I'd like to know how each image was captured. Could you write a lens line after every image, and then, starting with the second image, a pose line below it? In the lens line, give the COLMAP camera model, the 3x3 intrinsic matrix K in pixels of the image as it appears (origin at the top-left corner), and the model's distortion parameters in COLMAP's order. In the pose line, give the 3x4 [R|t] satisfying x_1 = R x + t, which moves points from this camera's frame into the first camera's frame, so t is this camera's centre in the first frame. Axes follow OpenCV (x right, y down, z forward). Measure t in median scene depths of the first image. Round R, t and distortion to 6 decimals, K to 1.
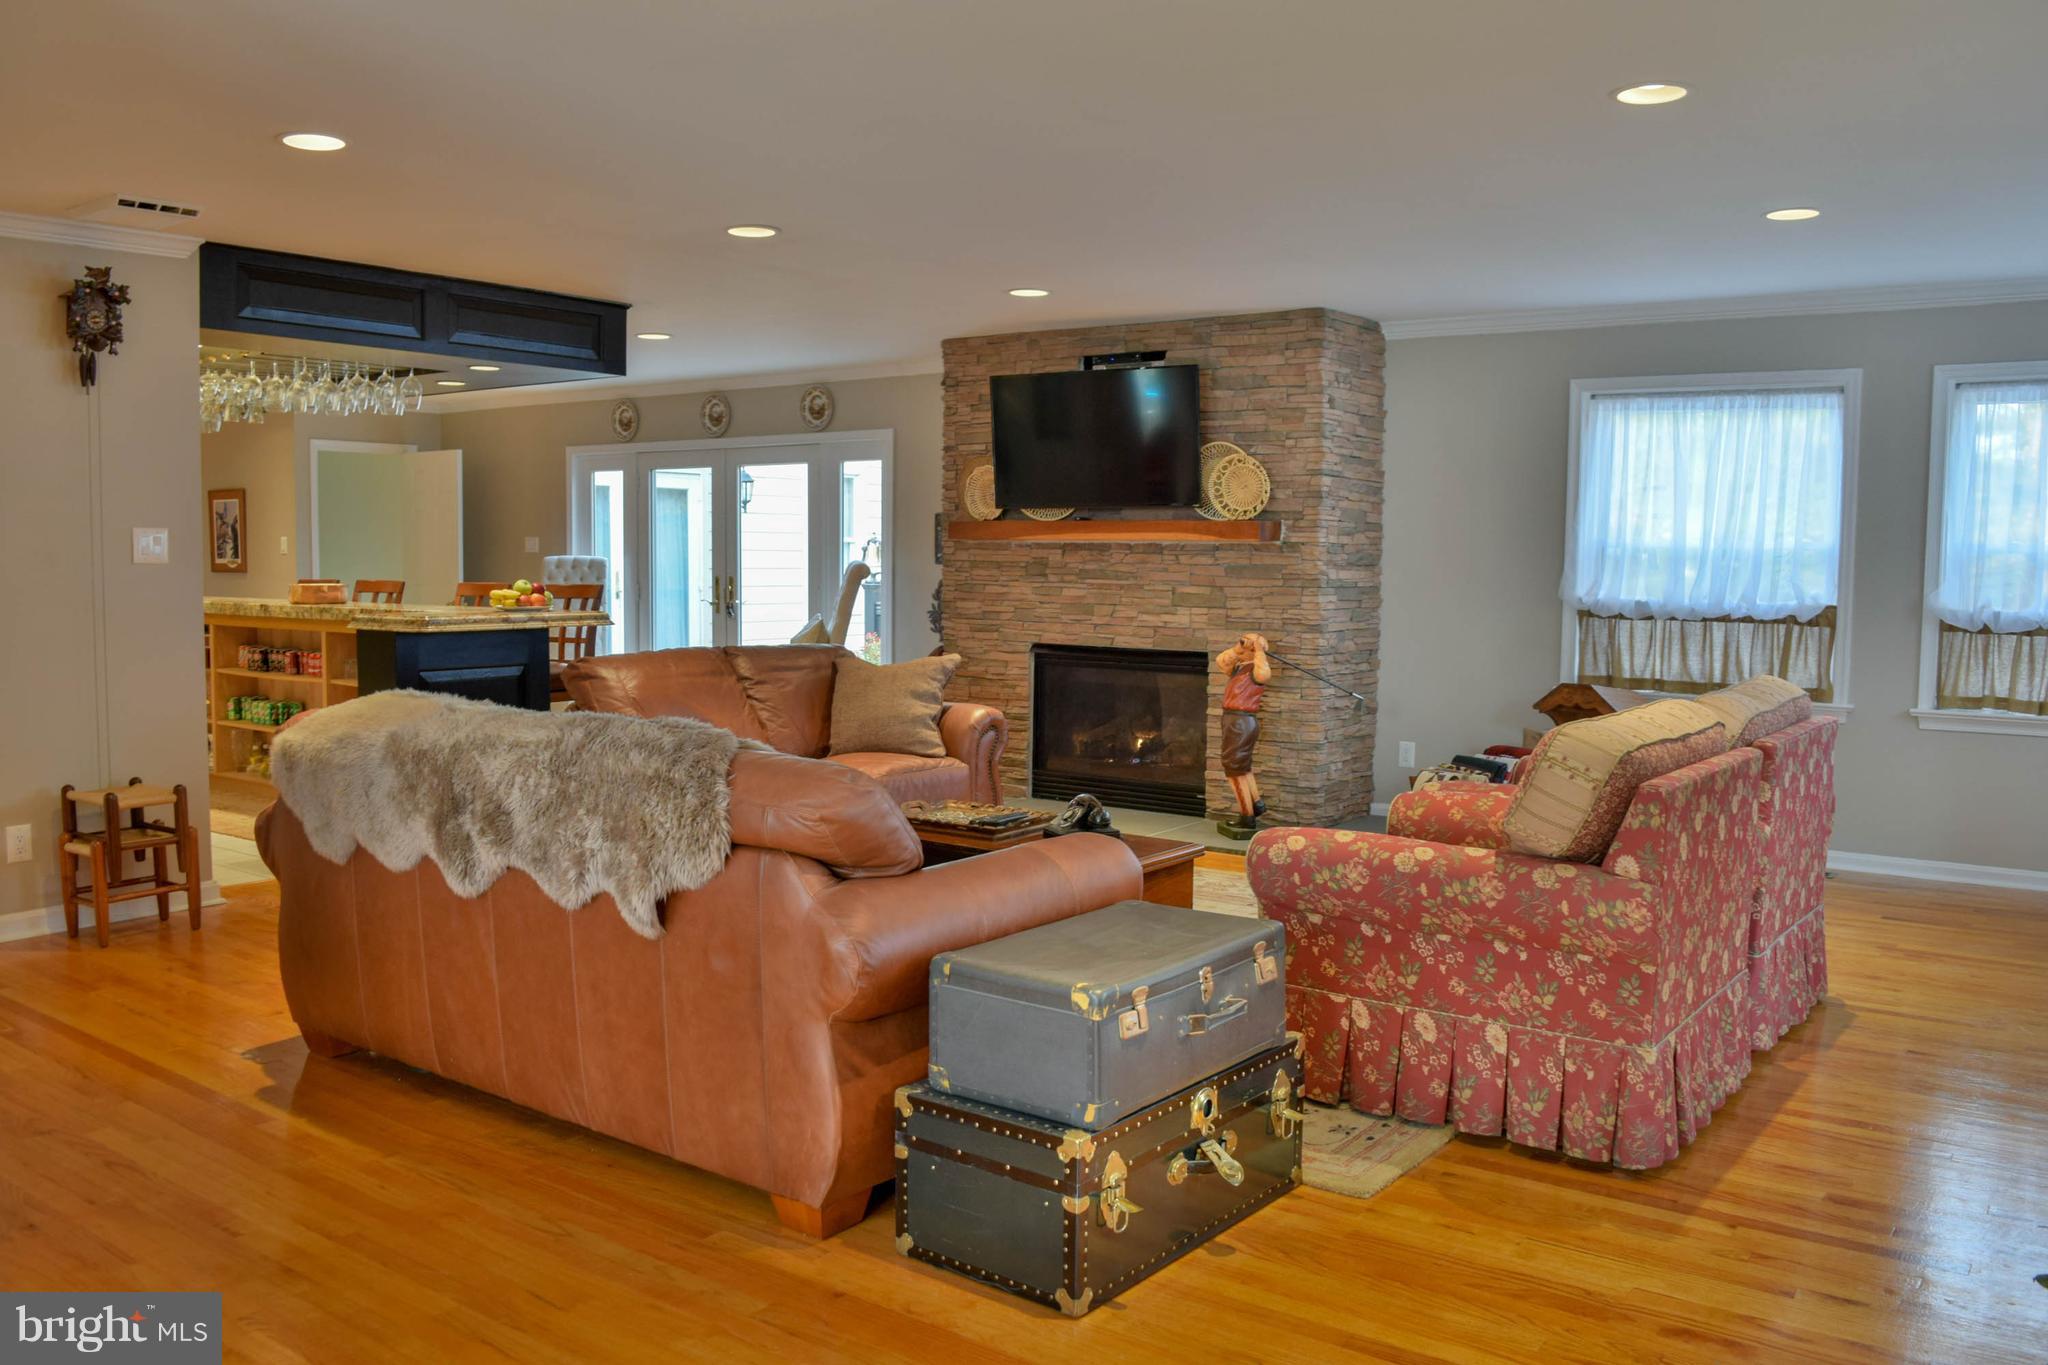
lens RADIAL K [[1581.6, 0, 1024.0], [0, 1581.6, 682.5], [0, 0, 1]] dist [-0.102394, -0.091178]
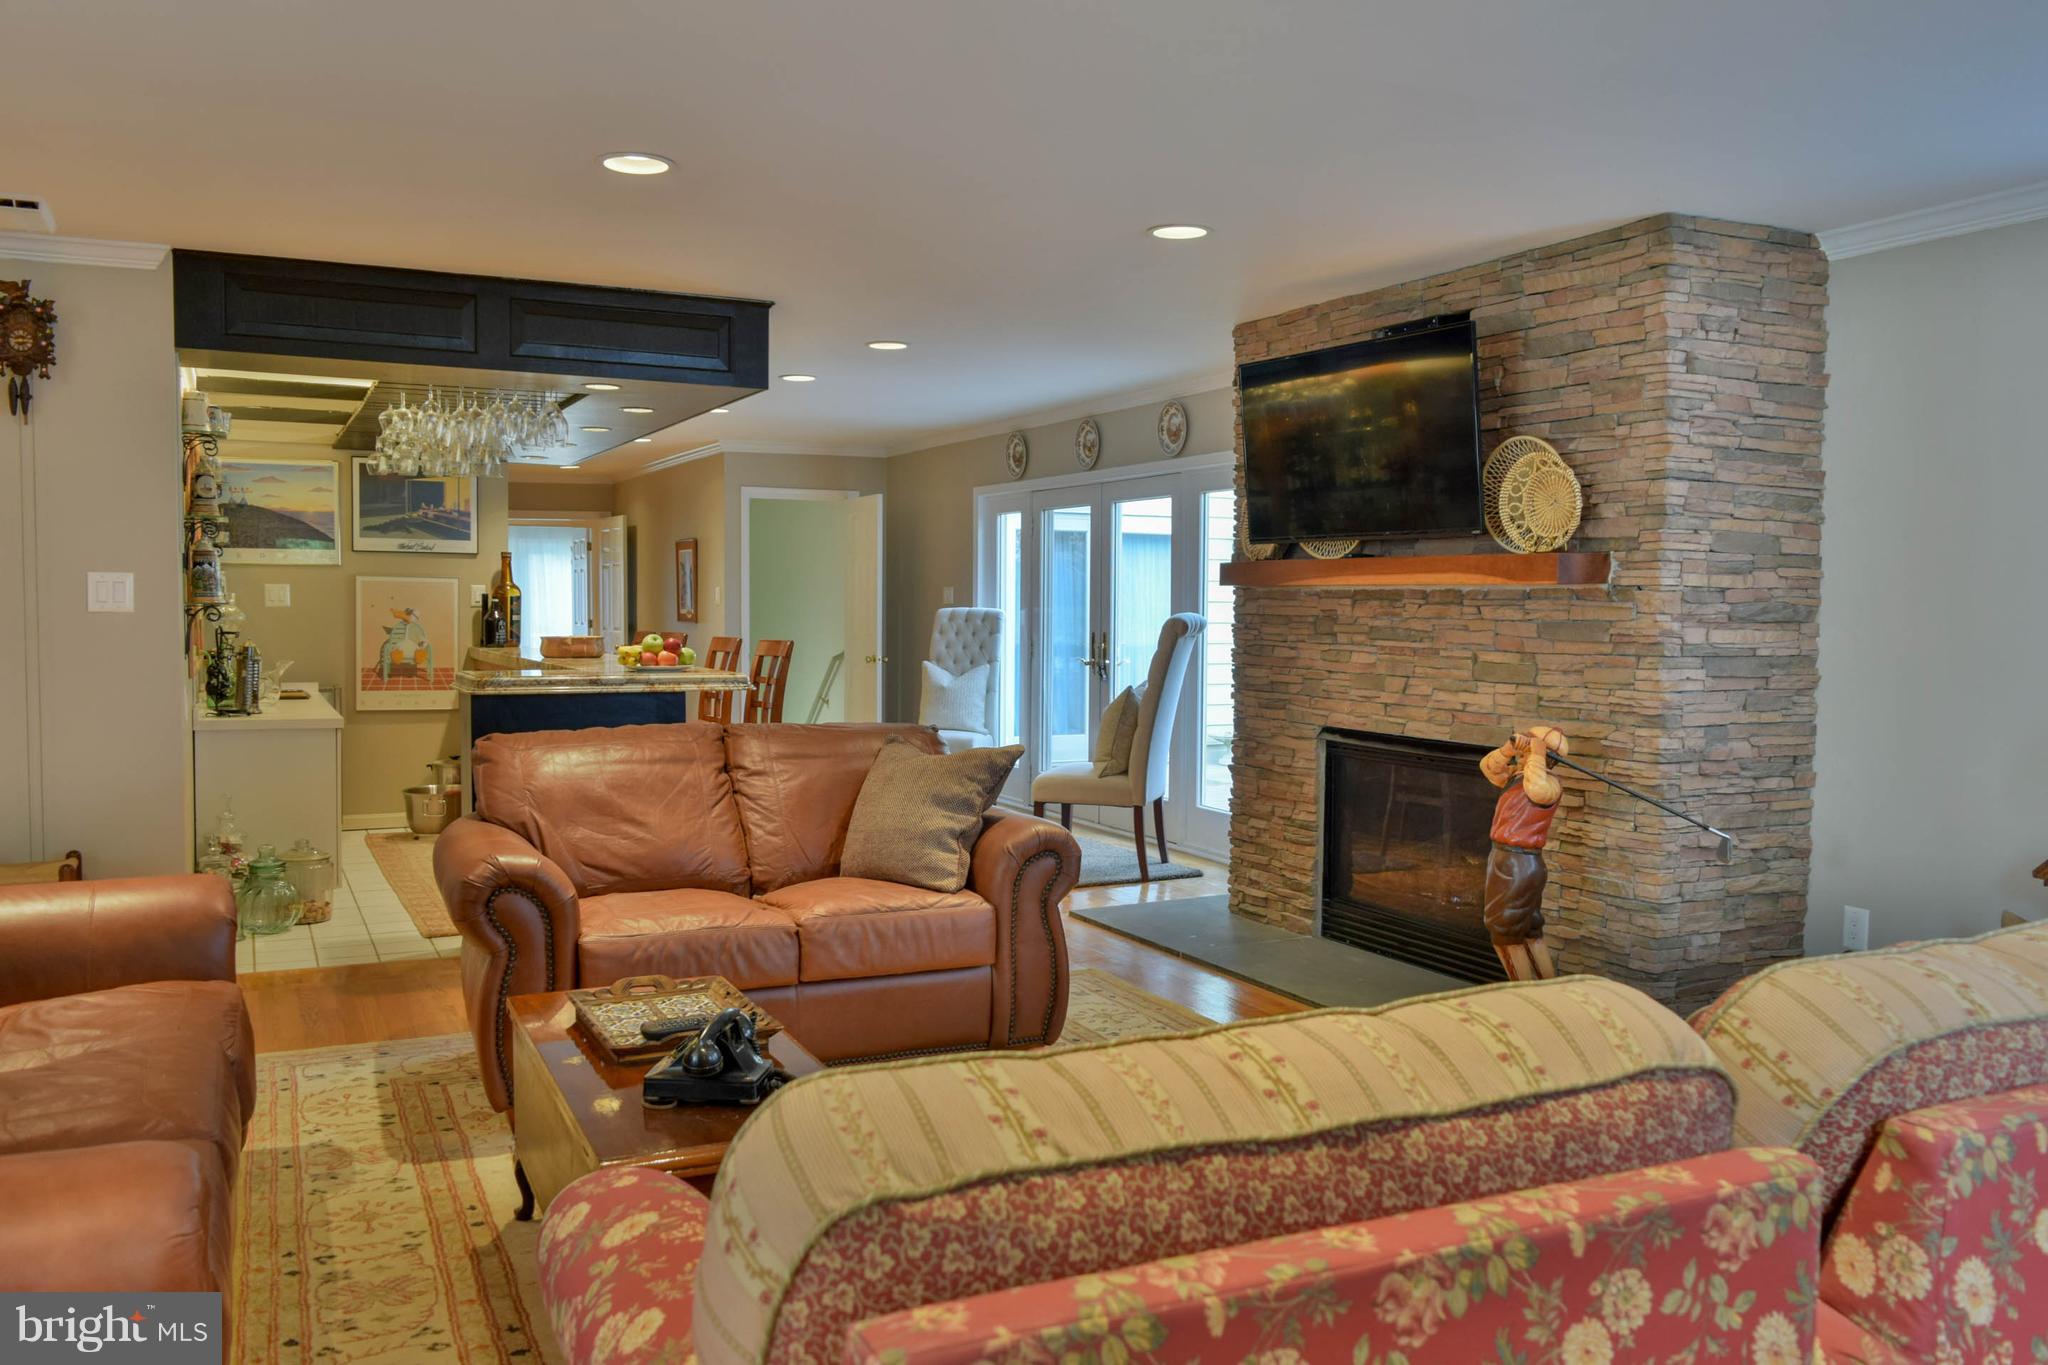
lens RADIAL K [[1576.0, 0, 1024.0], [0, 1576.0, 682.5], [0, 0, 1]] dist [-0.058274, 0.008555]
pose [[0.884714, 0.020689, -0.465674, 0.246040], [-0.036838, 0.998993, -0.025604, -0.023810], [0.464676, 0.039807, 0.884586, 0.318965]]
